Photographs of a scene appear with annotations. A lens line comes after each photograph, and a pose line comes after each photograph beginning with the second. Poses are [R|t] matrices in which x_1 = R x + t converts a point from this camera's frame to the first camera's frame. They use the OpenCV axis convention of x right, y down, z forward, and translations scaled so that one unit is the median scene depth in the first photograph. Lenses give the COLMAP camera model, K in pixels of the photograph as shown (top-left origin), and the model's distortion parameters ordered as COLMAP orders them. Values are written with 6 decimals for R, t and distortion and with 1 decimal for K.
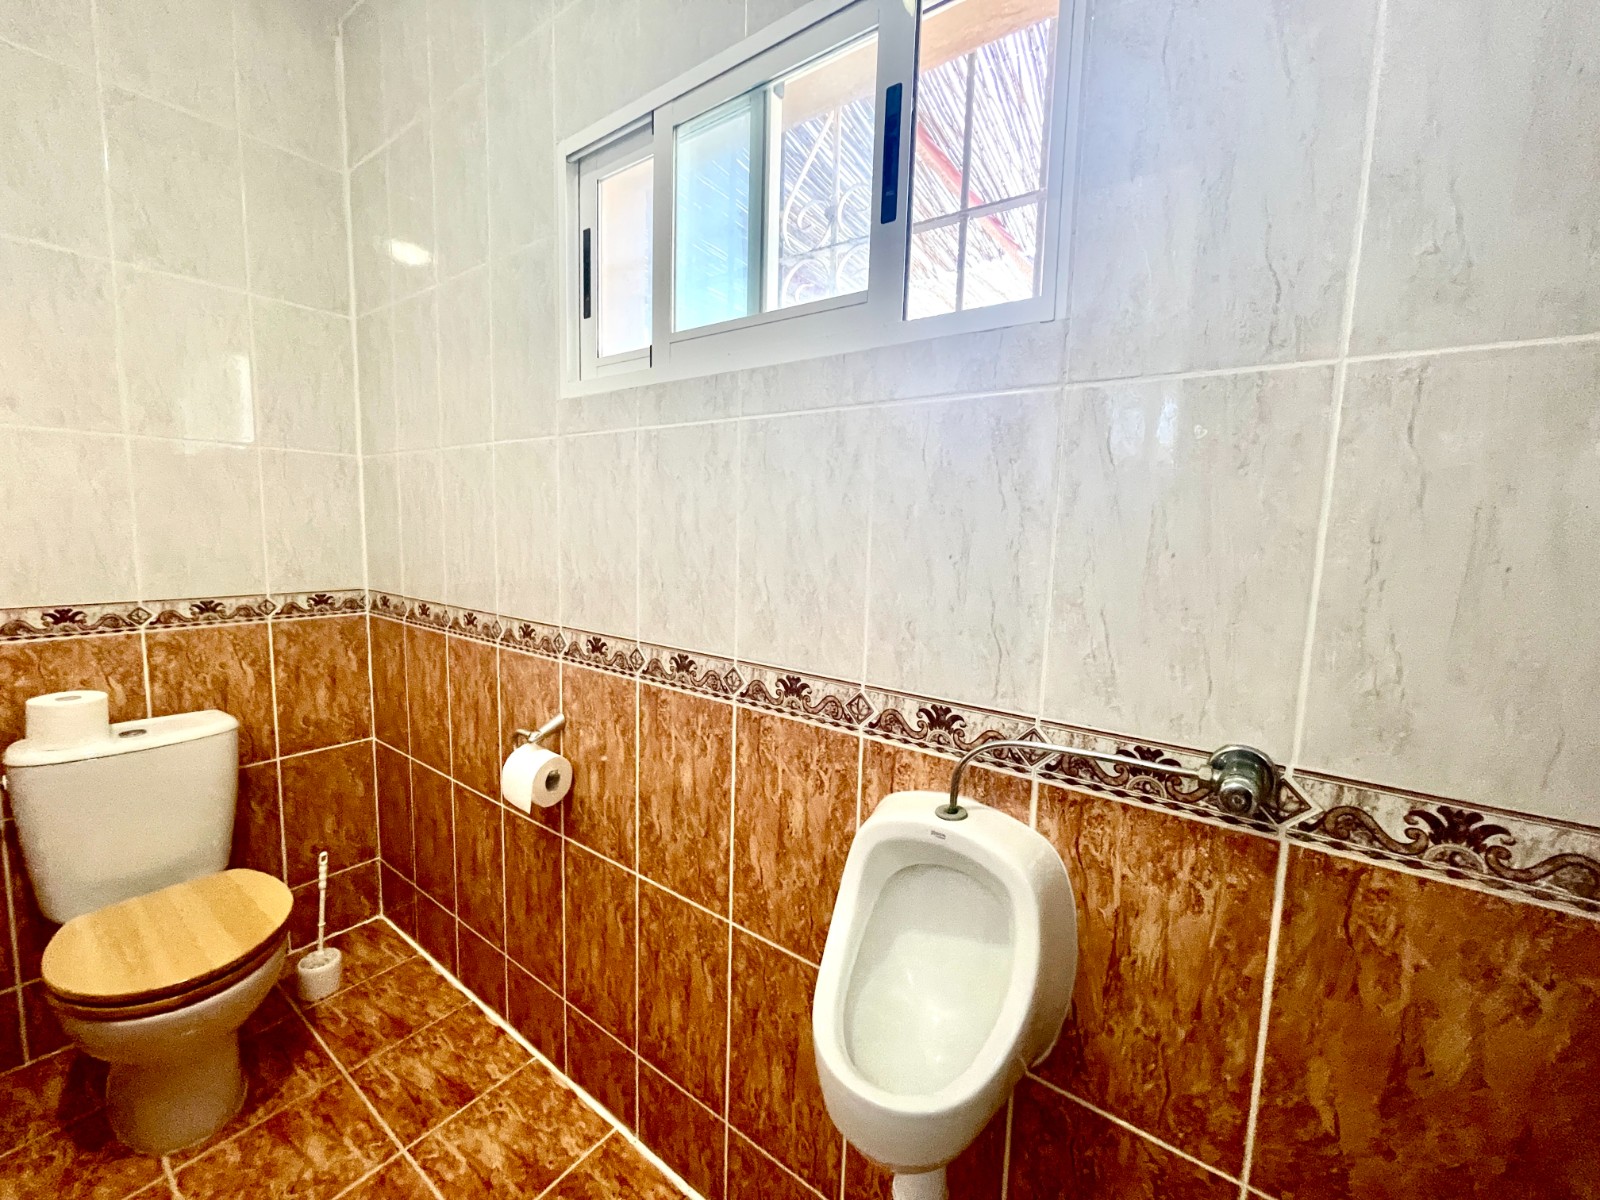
lens RADIAL K [[651.7, 0, 788.1], [0, 651.7, 597.5], [0, 0, 1]] dist [0.000454, 0.000574]
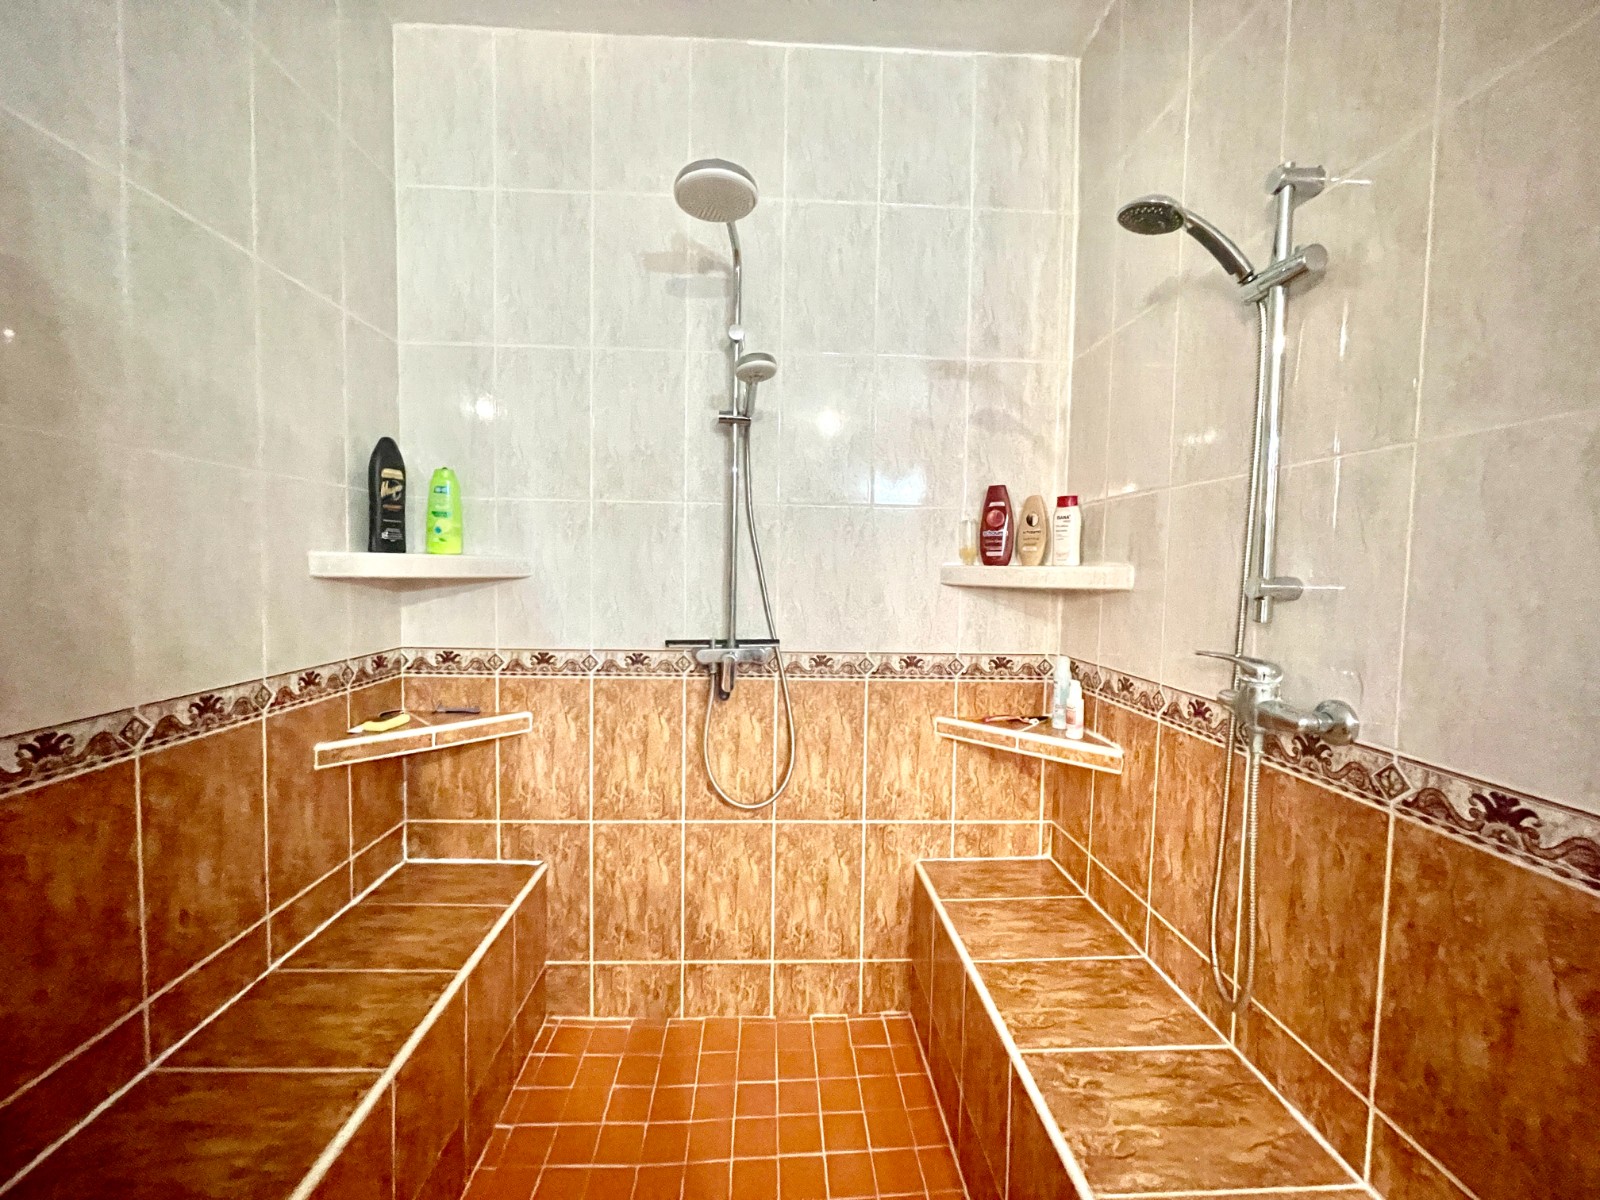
lens RADIAL K [[651.7, 0, 797.8], [0, 651.7, 599.4], [0, 0, 1]] dist [0.000454, 0.000574]
pose [[0.638919, 0.023741, -0.768908, 0.276913], [-0.086145, 0.995445, -0.040846, 0.030948], [0.764436, 0.092335, 0.638054, -0.204579]]
